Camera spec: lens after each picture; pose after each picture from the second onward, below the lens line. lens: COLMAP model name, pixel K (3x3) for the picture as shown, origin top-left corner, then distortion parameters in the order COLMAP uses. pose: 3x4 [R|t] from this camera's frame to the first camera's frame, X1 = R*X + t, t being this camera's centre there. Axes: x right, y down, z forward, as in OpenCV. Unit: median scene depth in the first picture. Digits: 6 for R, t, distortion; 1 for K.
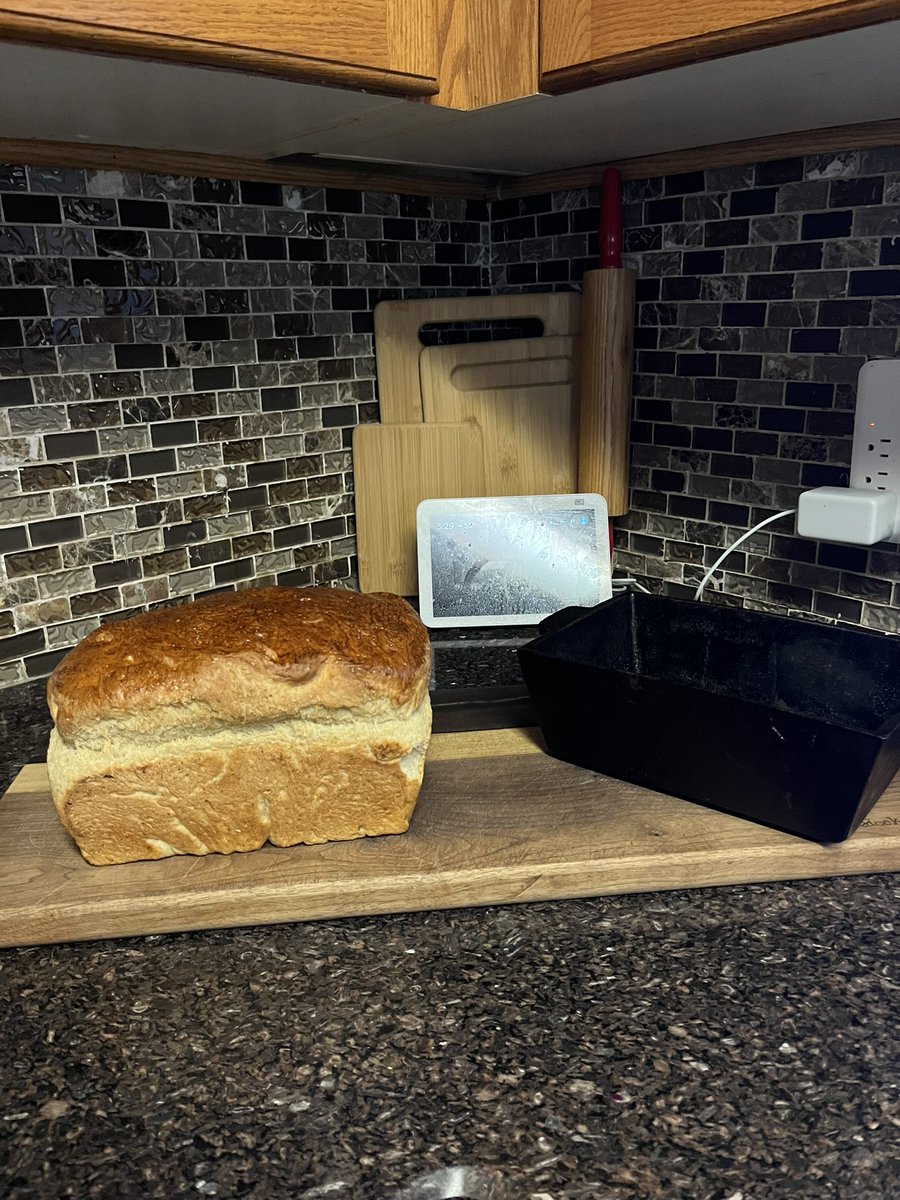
lens RADIAL K [[966.3, 0, 448.6], [0, 966.3, 577.7], [0, 0, 1]] dist [0.045332, -0.088343]
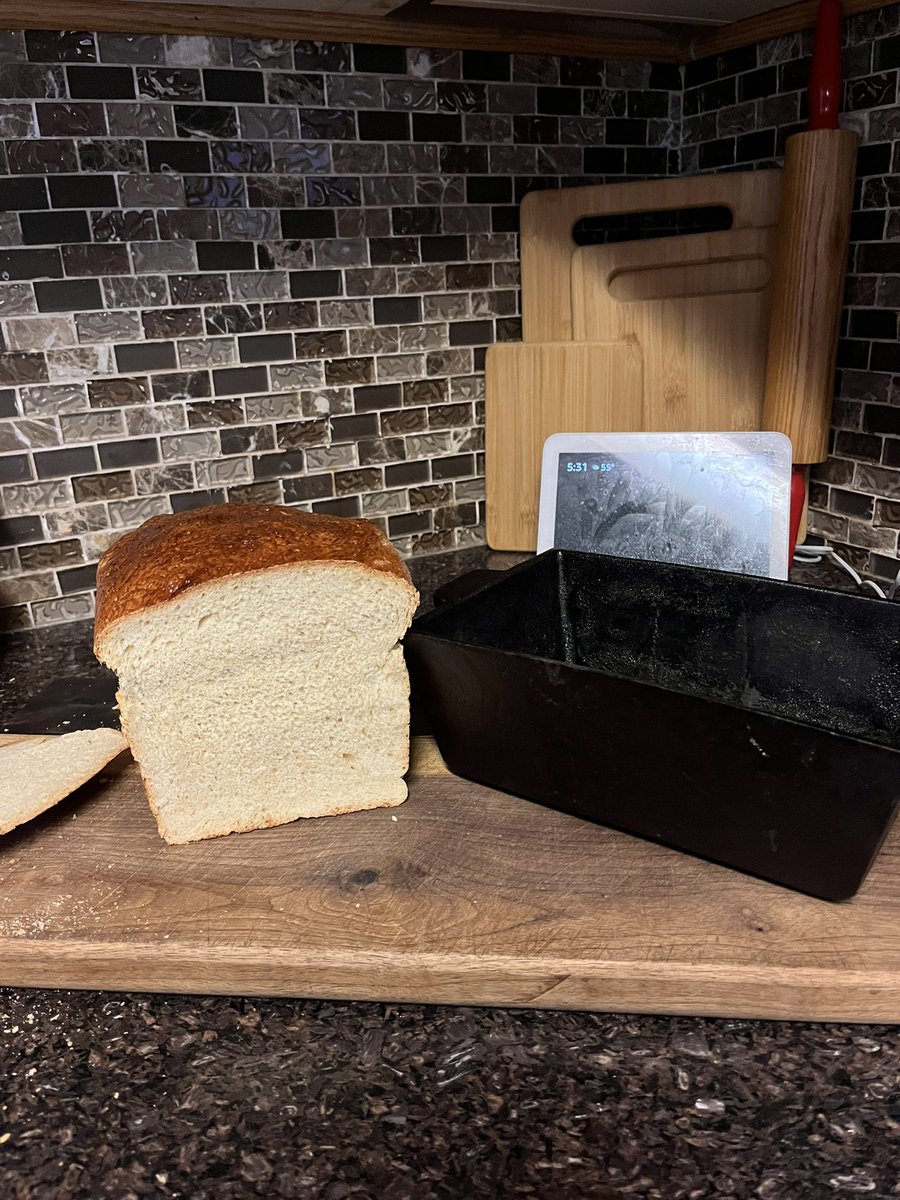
lens RADIAL K [[947.1, 0, 442.4], [0, 947.1, 591.0], [0, 0, 1]] dist [0.048770, -0.107961]
pose [[0.959107, 0.074504, -0.273062, 0.124200], [-0.057484, 0.995902, 0.069820, 0.000794], [0.277145, -0.051269, 0.959459, 0.218189]]
